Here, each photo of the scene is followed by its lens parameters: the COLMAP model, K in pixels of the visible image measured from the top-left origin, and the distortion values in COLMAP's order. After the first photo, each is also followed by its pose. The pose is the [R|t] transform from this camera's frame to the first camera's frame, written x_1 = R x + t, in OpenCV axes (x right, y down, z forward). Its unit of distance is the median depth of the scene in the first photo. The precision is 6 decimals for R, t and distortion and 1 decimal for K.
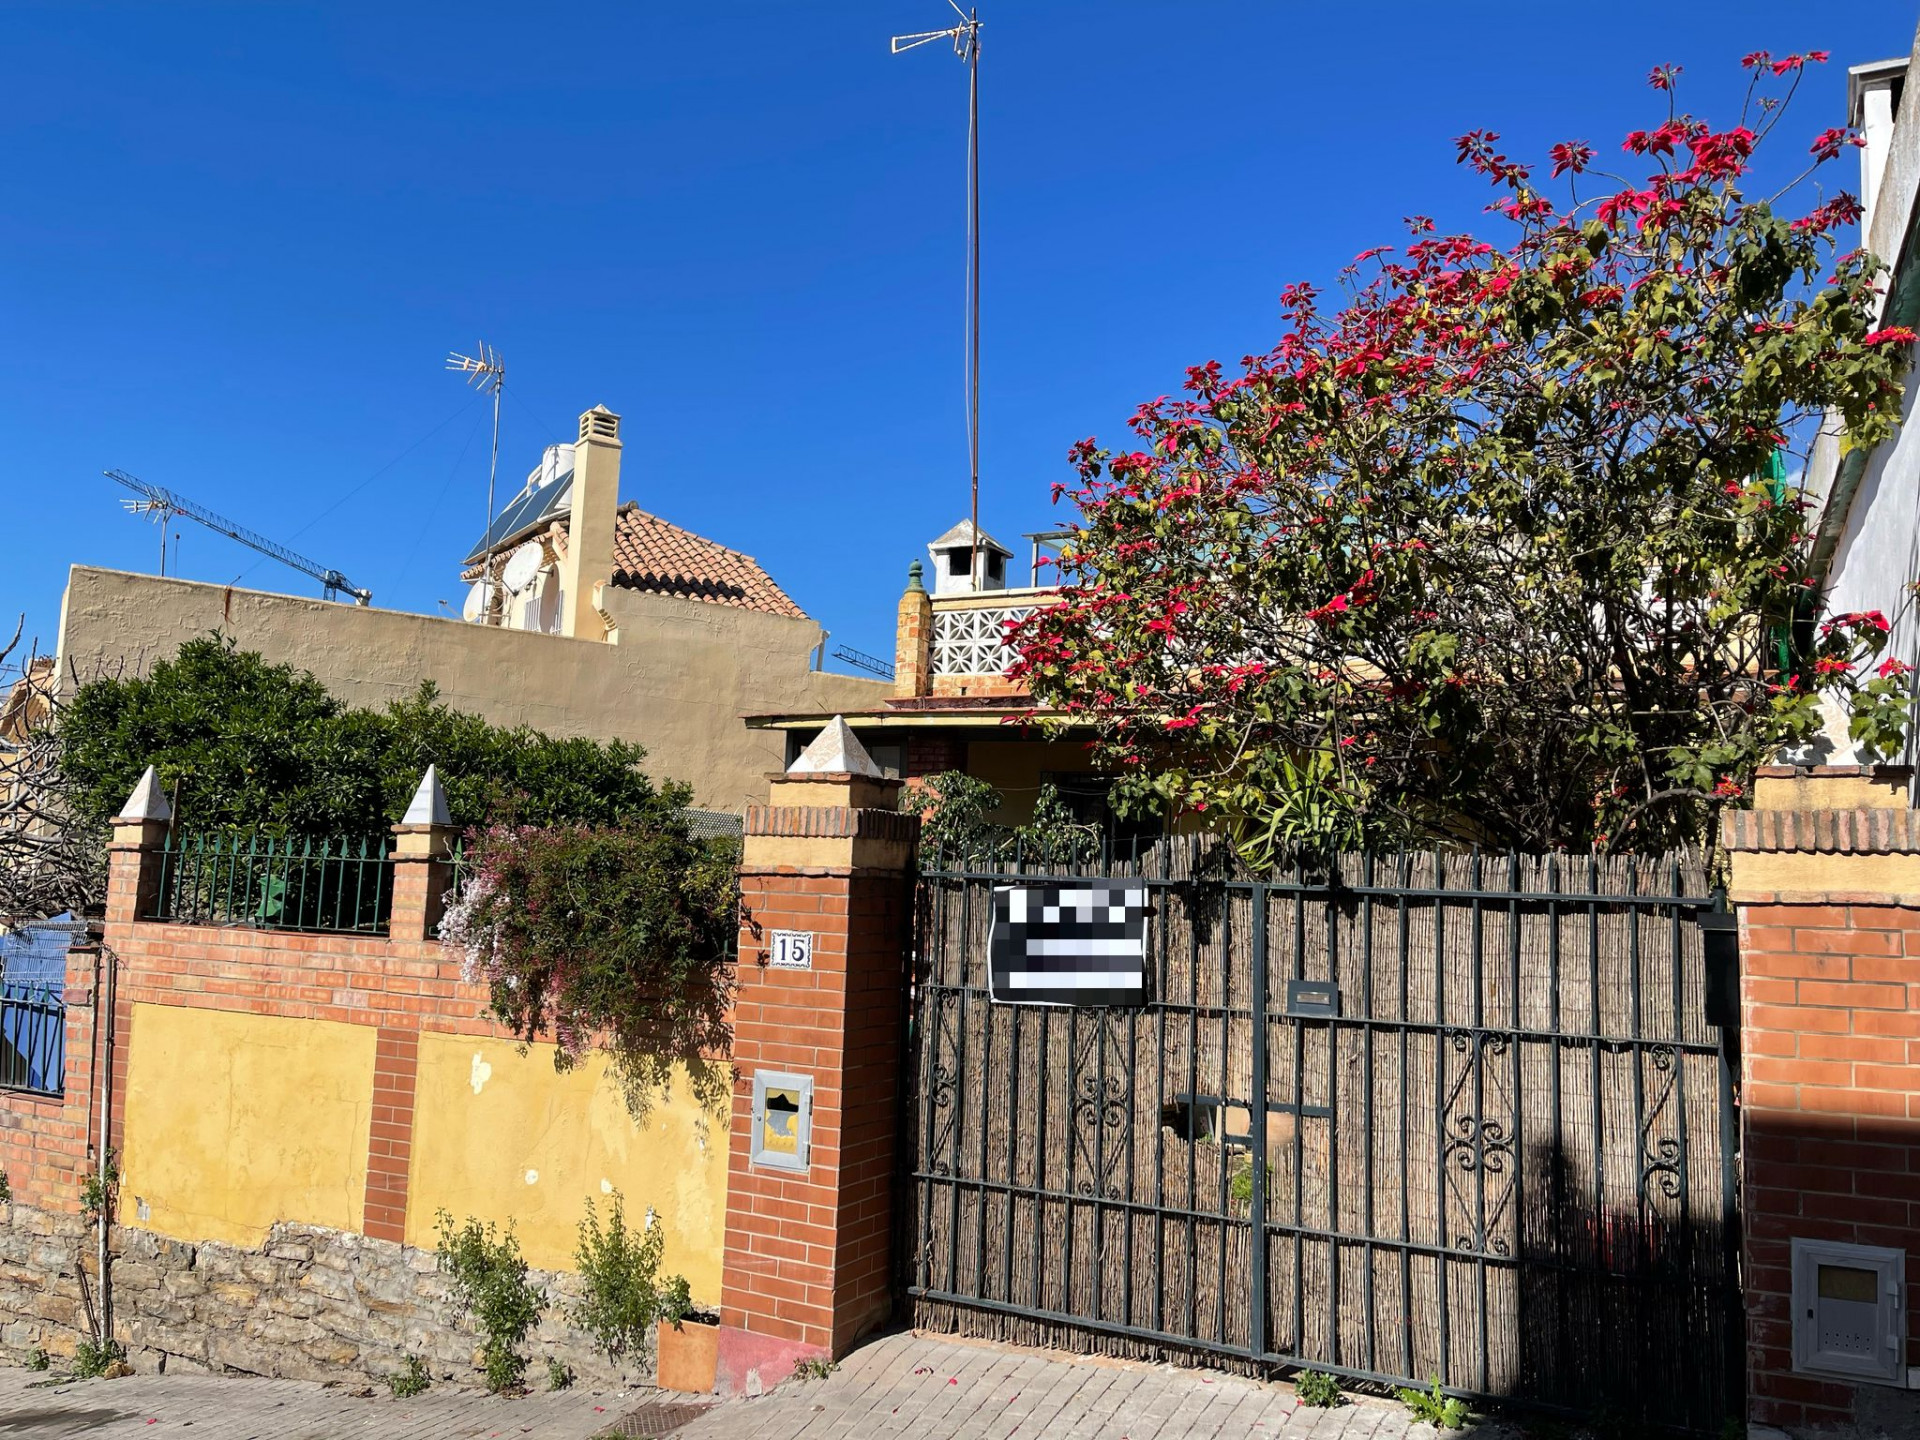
lens RADIAL K [[1459.4, 0, 986.6], [0, 1459.4, 744.7], [0, 0, 1]] dist [0.087192, -0.124721]
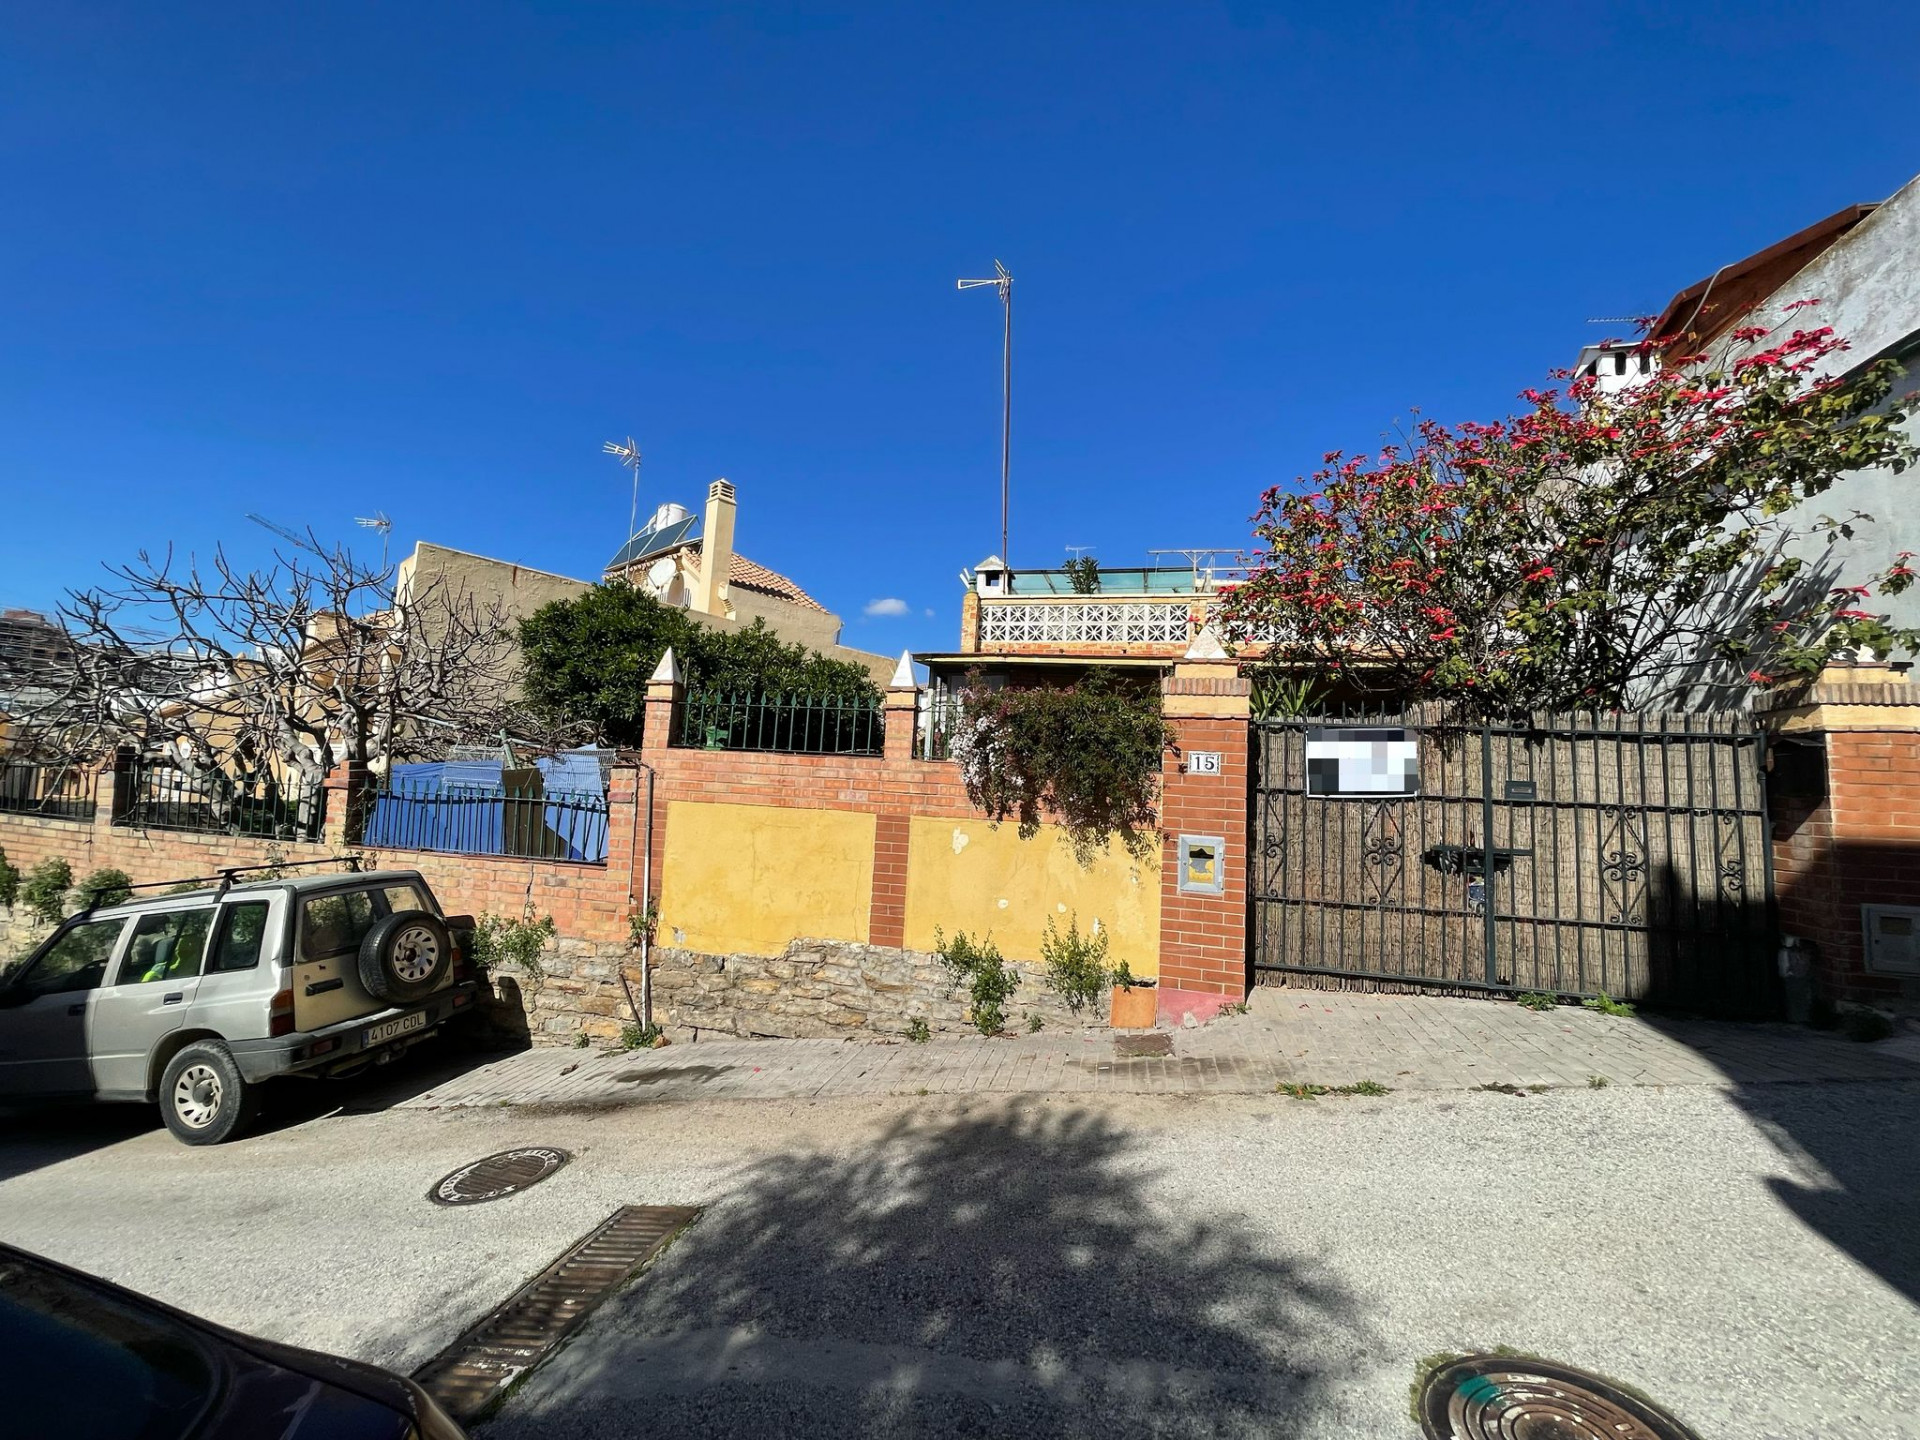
lens RADIAL K [[780.7, 0, 945.9], [0, 780.7, 725.4], [0, 0, 1]] dist [-0.003106, -0.000527]
pose [[0.974894, 0.036090, 0.219728, -0.602643], [-0.039223, 0.999181, 0.009911, 0.098561], [-0.219190, -0.018280, 0.975511, 0.199570]]
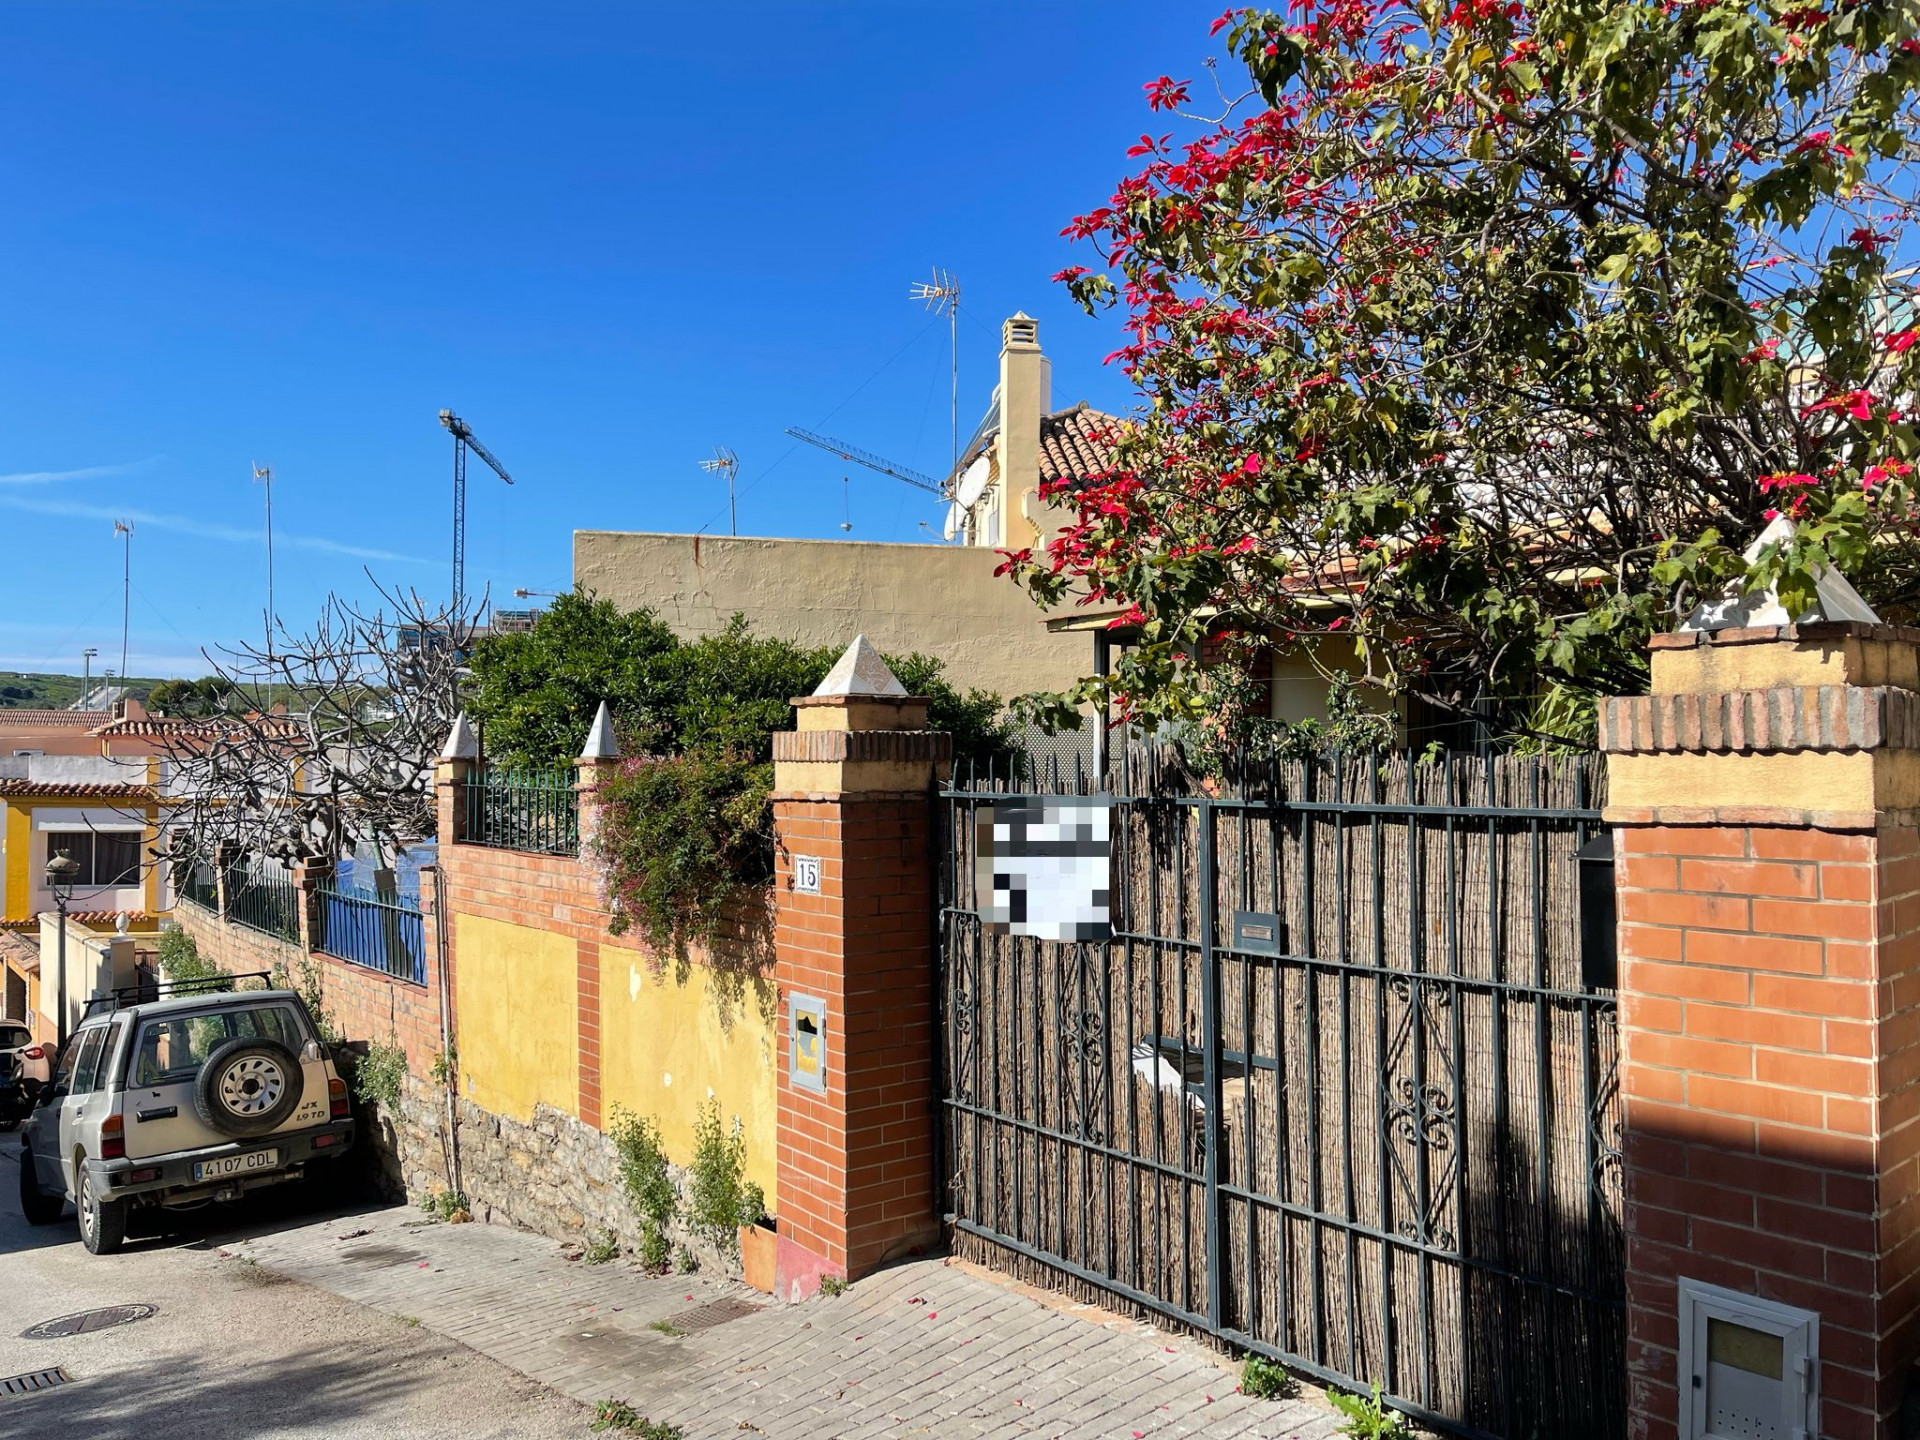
lens RADIAL K [[1459.4, 0, 986.6], [0, 1459.4, 744.7], [0, 0, 1]] dist [0.087192, -0.124721]
pose [[0.905786, -0.043202, -0.421528, 0.394410], [0.076945, 0.995020, 0.063362, -0.002087], [0.416691, -0.089827, 0.904599, 0.152984]]
